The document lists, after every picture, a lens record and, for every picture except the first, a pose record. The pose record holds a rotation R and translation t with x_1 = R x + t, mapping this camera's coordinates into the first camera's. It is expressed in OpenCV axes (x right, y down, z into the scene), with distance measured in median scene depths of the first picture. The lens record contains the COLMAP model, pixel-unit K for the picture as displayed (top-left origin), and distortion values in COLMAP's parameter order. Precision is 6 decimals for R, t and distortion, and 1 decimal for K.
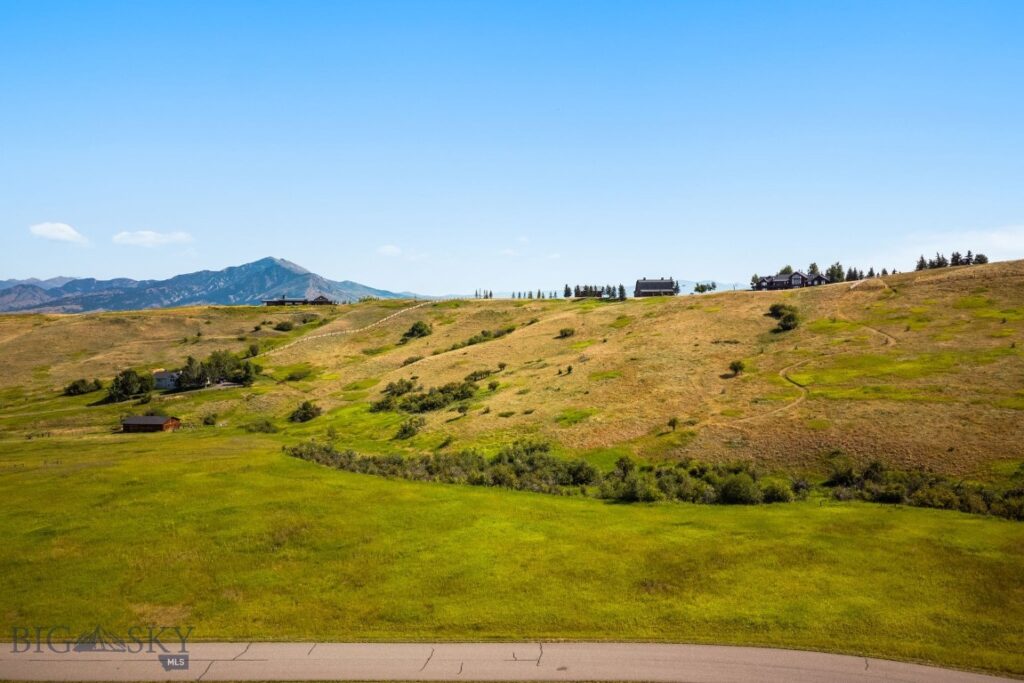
lens RADIAL K [[805.4, 0, 513.2], [0, 805.4, 341.3], [0, 0, 1]] dist [0.062347, 0.020710]
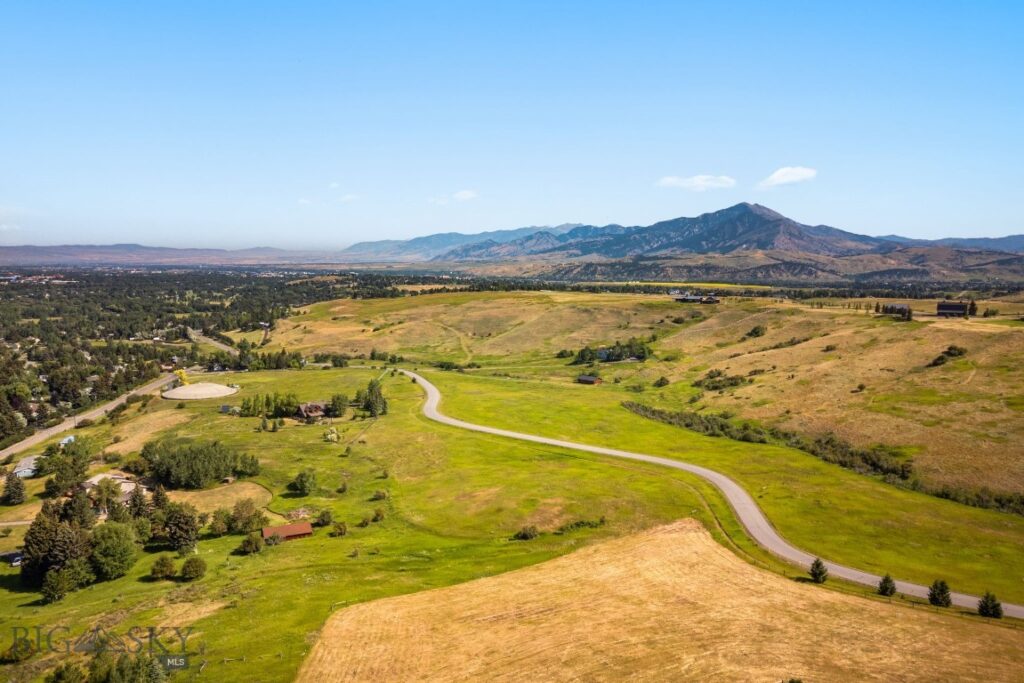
lens RADIAL K [[805.4, 0, 511.9], [0, 805.4, 342.5], [0, 0, 1]] dist [0.062347, 0.020710]
pose [[0.841788, 0.080785, -0.533729, 0.290520], [-0.041520, 0.995499, 0.085195, -0.097521], [0.538209, -0.049556, 0.841353, -0.504713]]
